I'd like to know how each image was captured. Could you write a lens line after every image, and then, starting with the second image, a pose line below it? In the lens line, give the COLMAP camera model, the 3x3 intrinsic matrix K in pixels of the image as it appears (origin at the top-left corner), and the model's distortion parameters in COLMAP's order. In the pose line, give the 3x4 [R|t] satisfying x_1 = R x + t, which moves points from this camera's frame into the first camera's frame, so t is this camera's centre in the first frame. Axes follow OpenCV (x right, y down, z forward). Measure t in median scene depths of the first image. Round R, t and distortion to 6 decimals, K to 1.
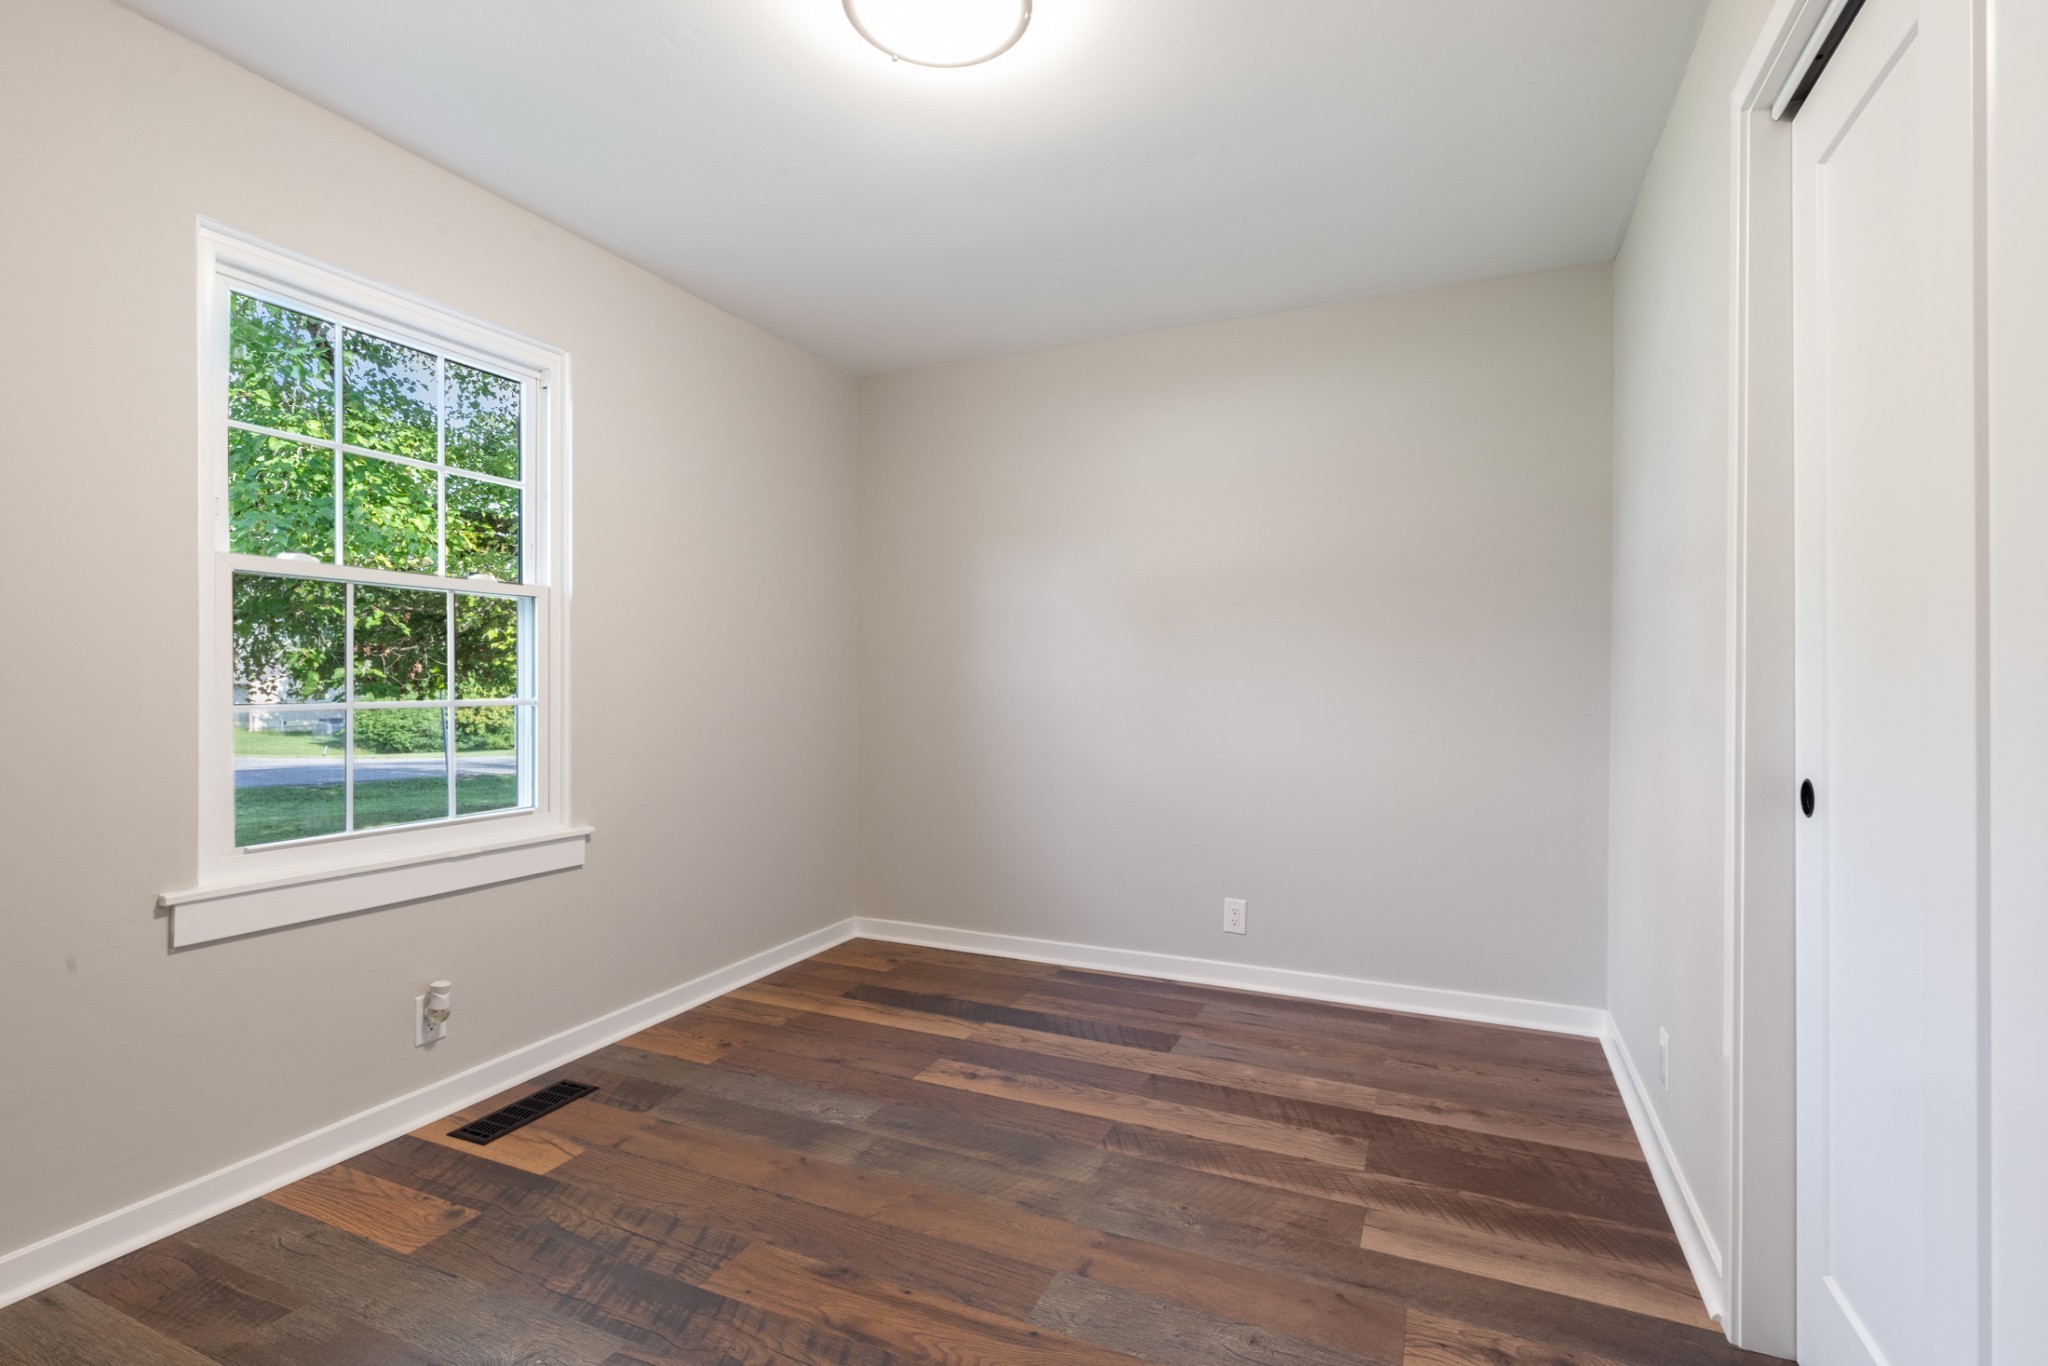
lens RADIAL K [[936.2, 0, 1024.0], [0, 936.2, 683.0], [0, 0, 1]] dist [-0.000258, -0.000772]
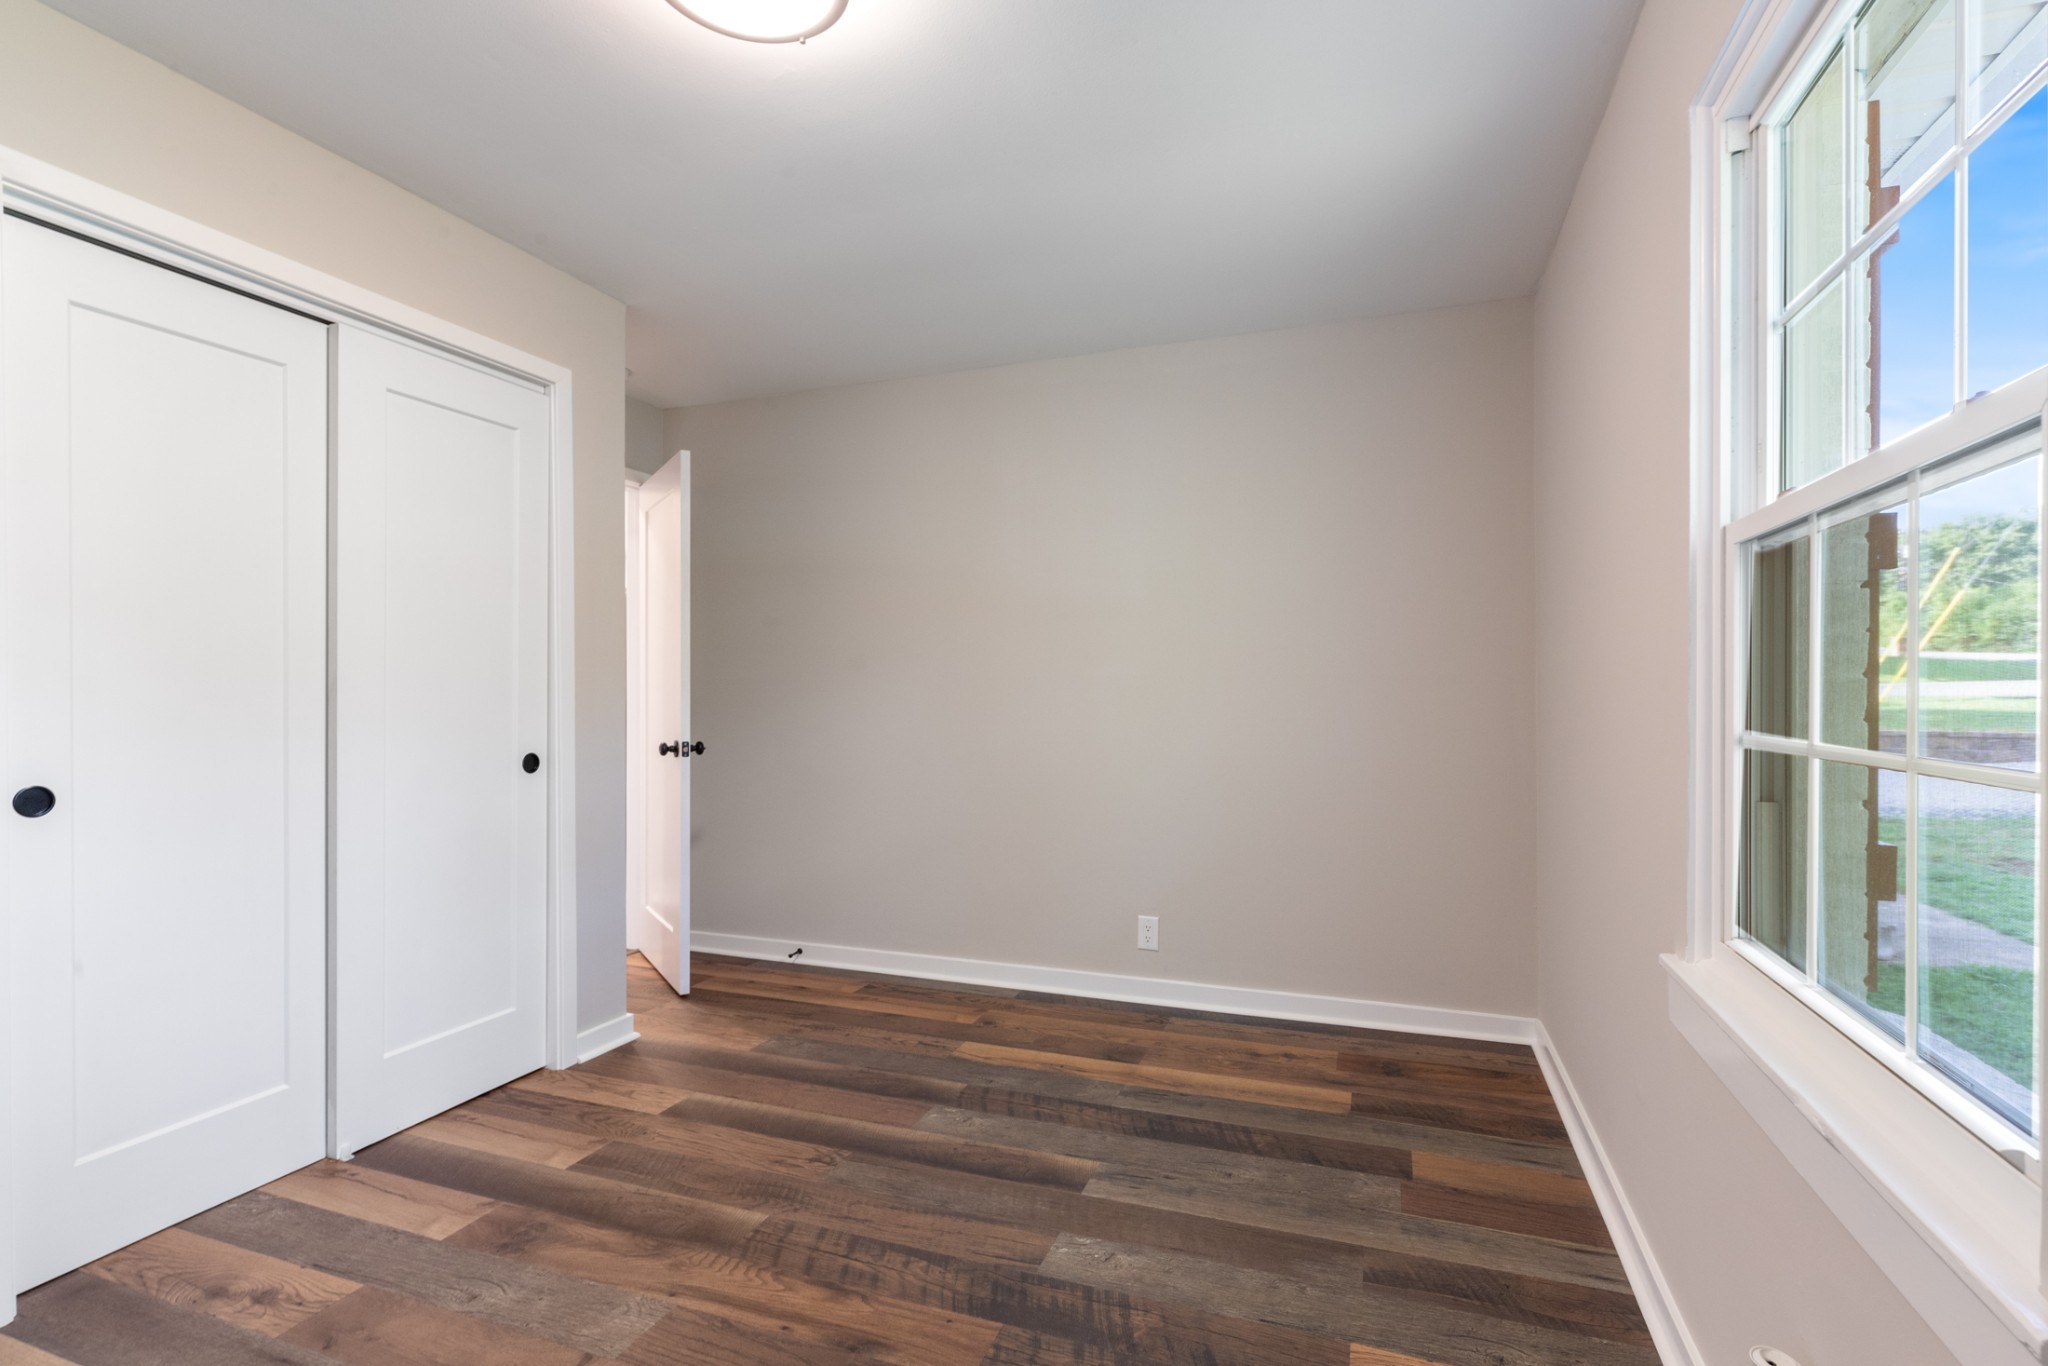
lens RADIAL K [[936.2, 0, 1024.0], [0, 936.2, 683.0], [0, 0, 1]] dist [-0.000258, -0.000772]
pose [[-0.997747, 0.002973, -0.067025, -0.319597], [0.003282, 0.999984, -0.004500, -0.017807], [0.067011, -0.004710, -0.997741, 2.059701]]
